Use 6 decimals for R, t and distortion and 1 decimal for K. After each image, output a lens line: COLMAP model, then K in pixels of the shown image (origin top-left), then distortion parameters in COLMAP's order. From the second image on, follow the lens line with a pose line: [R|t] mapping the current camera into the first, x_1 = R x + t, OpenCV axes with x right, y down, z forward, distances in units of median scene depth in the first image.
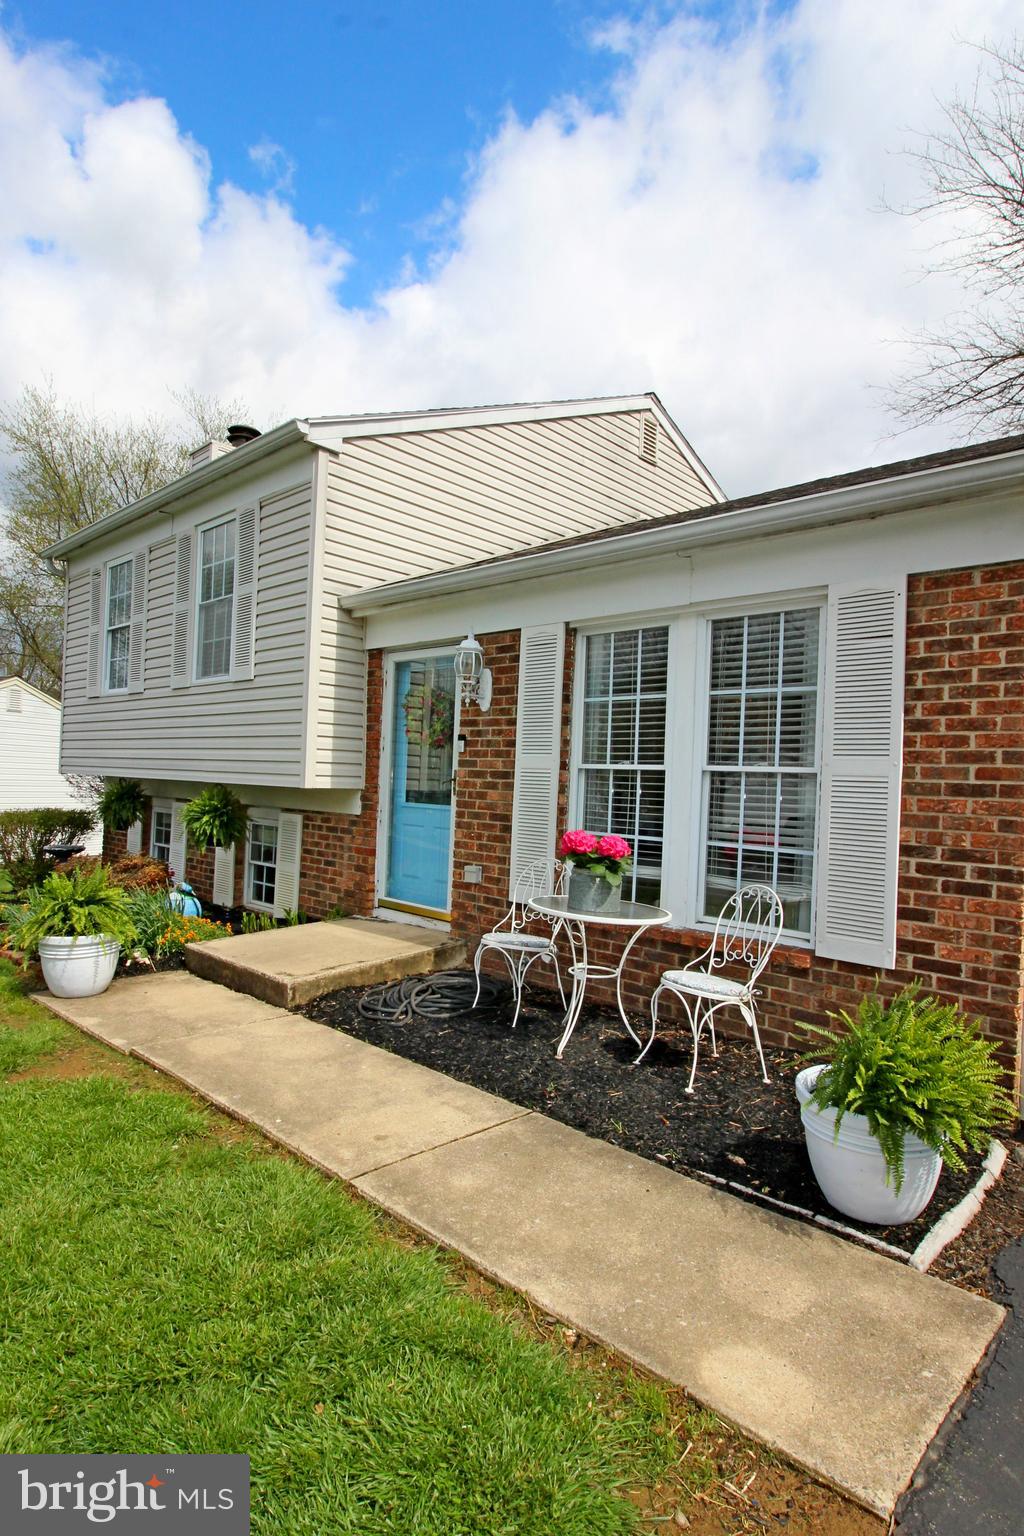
lens RADIAL K [[826.4, 0, 519.3], [0, 826.4, 773.1], [0, 0, 1]] dist [0.003885, -0.017705]
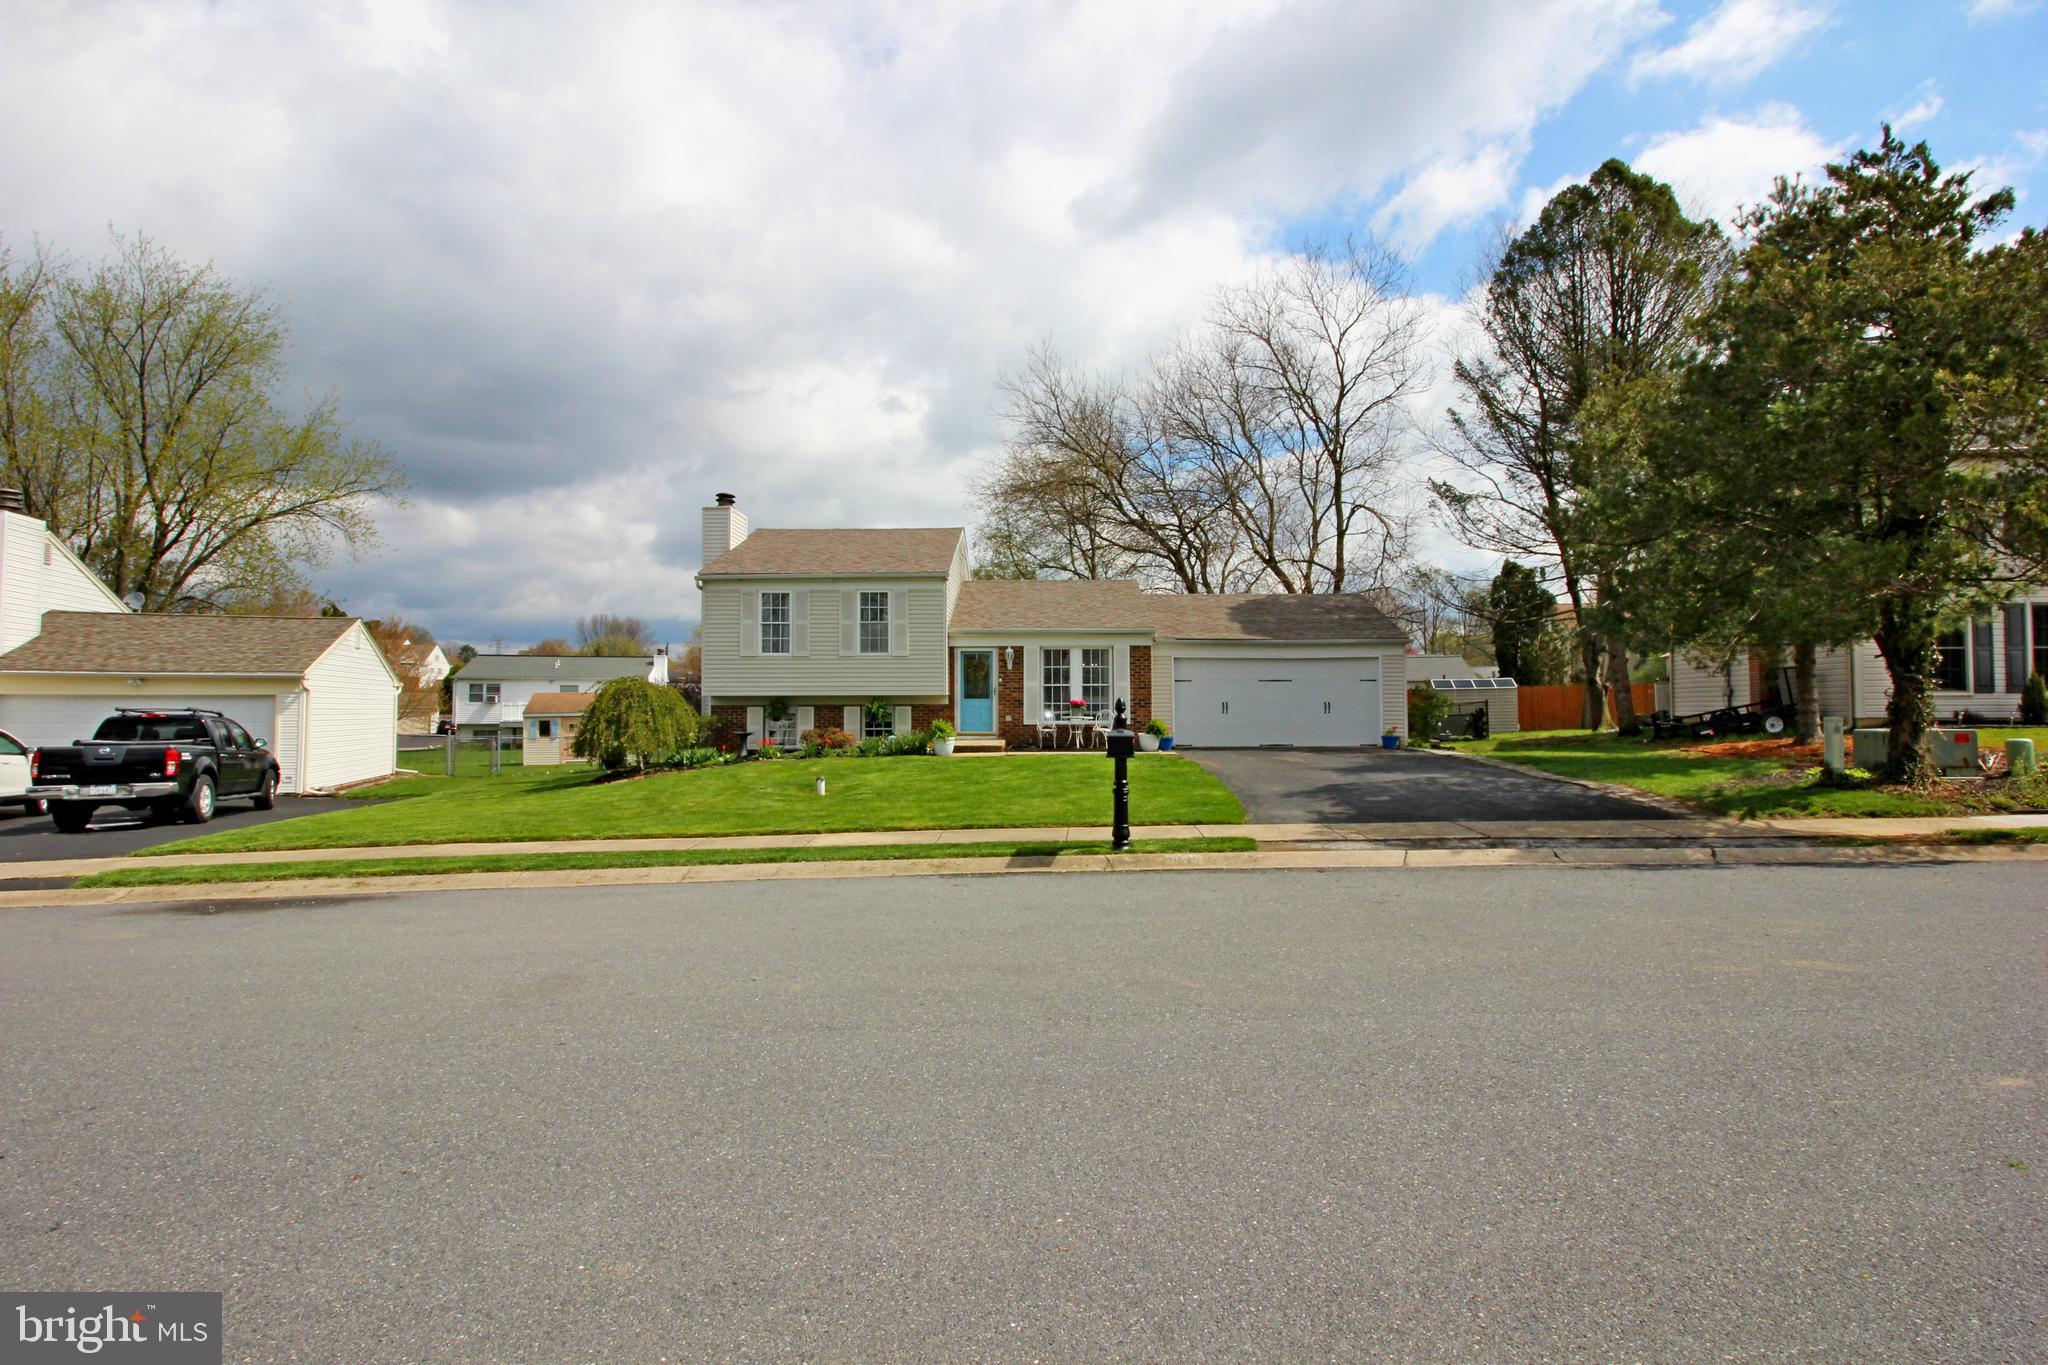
lens RADIAL K [[951.2, 0, 1034.6], [0, 951.2, 671.8], [0, 0, 1]] dist [0.002379, -0.013547]
pose [[0.721337, -0.019813, 0.692301, -2.613566], [0.023784, 0.999710, 0.003830, -0.076690], [-0.692176, 0.013703, 0.721599, -1.830835]]
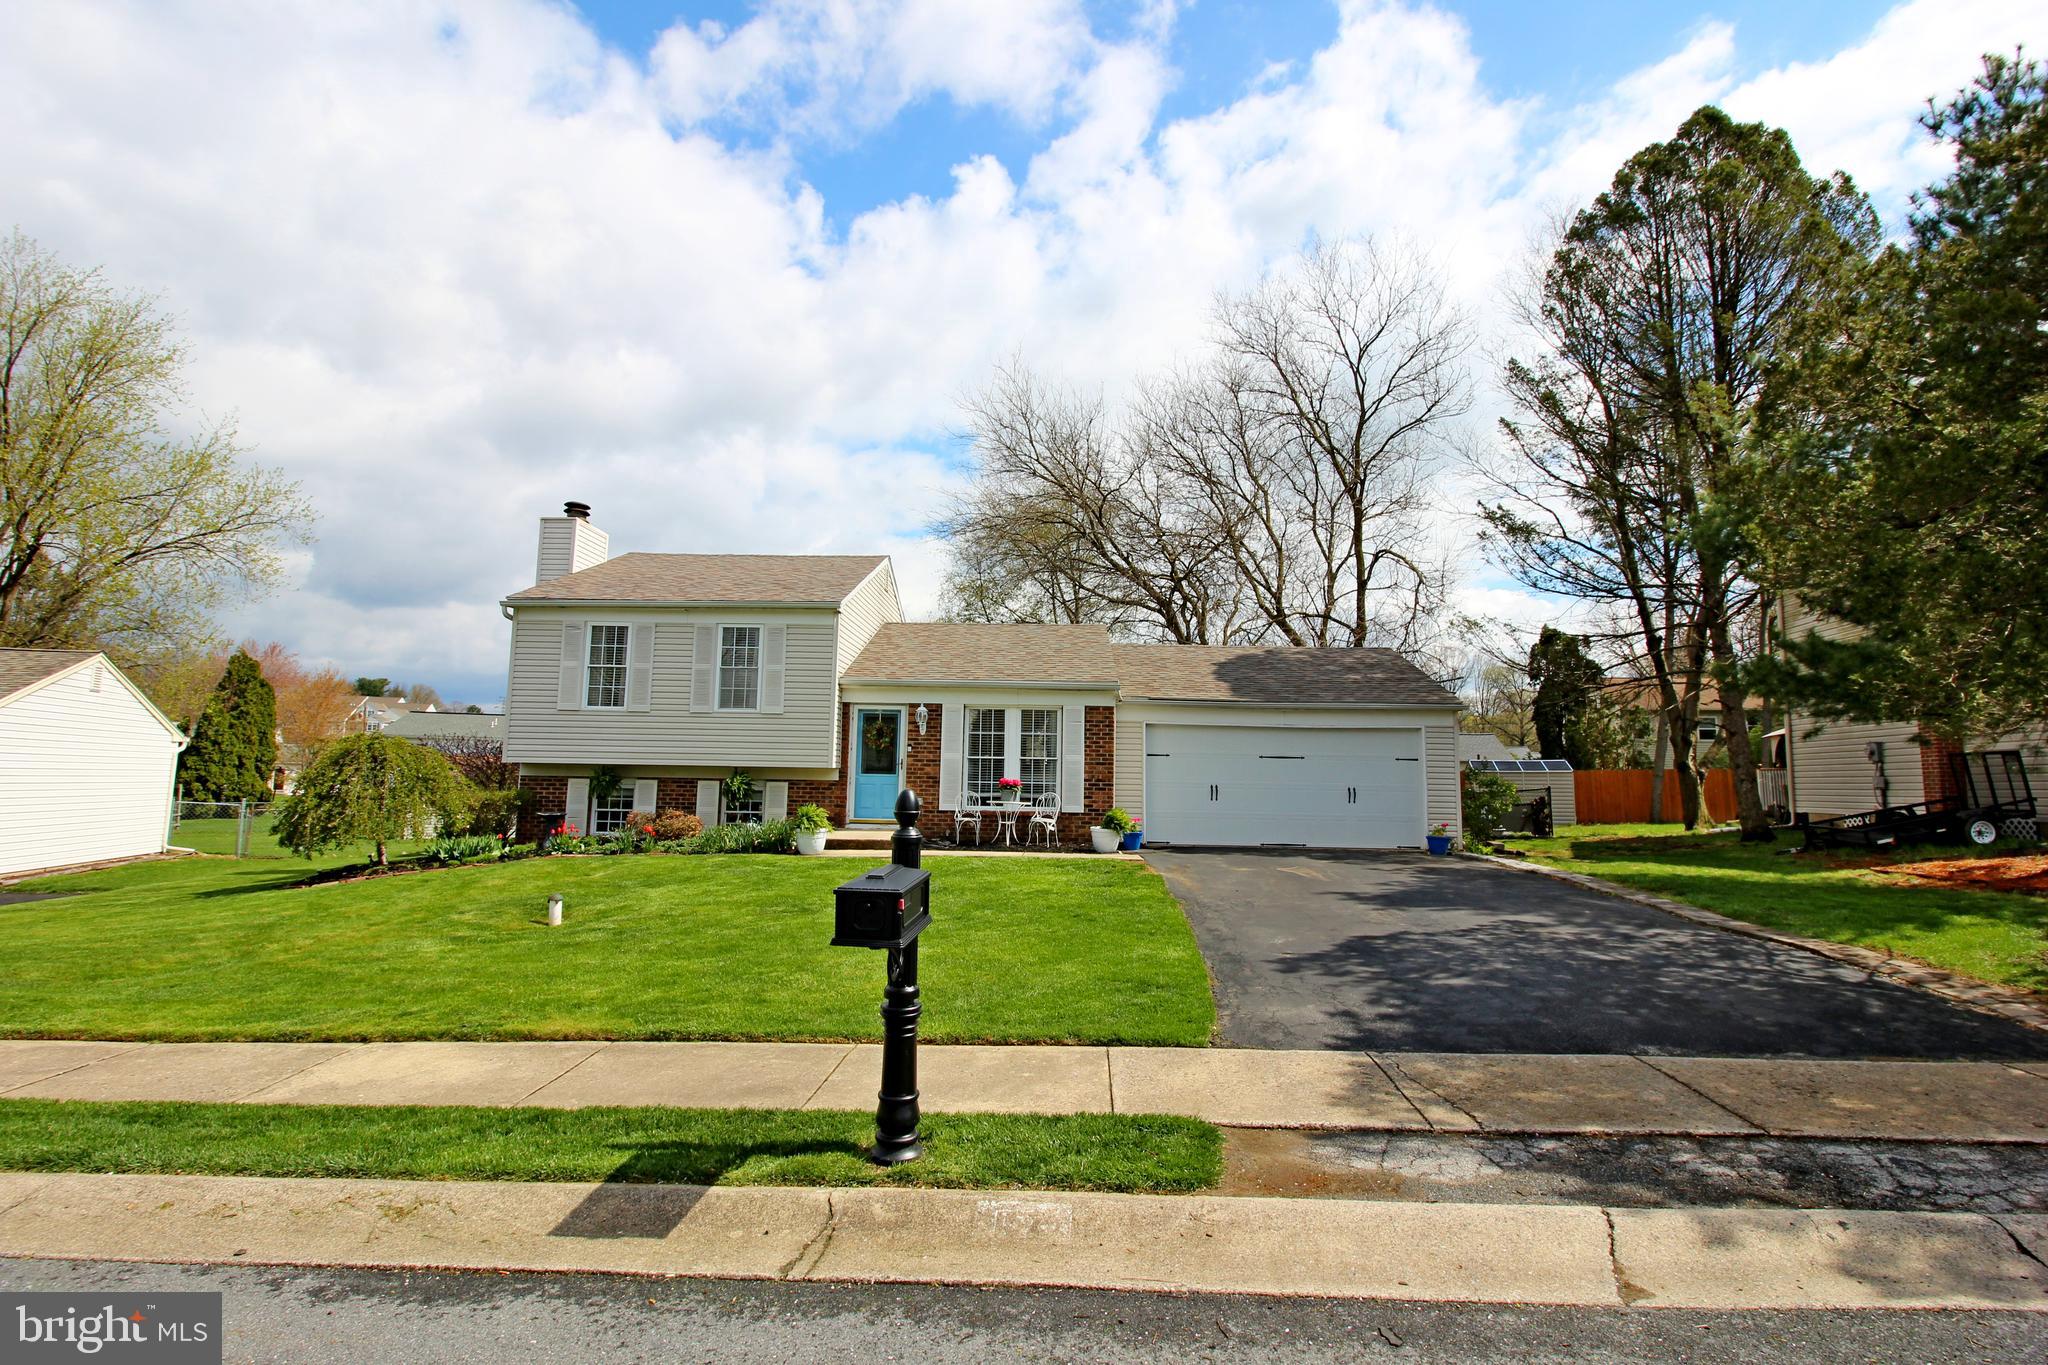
lens RADIAL K [[1101.9, 0, 999.0], [0, 1101.9, 653.0], [0, 0, 1]] dist [0.003885, -0.017705]
pose [[0.725186, 0.049967, 0.686738, -2.139489], [0.003986, 0.997042, -0.076754, -0.064574], [-0.688542, 0.058398, 0.722841, -1.546967]]
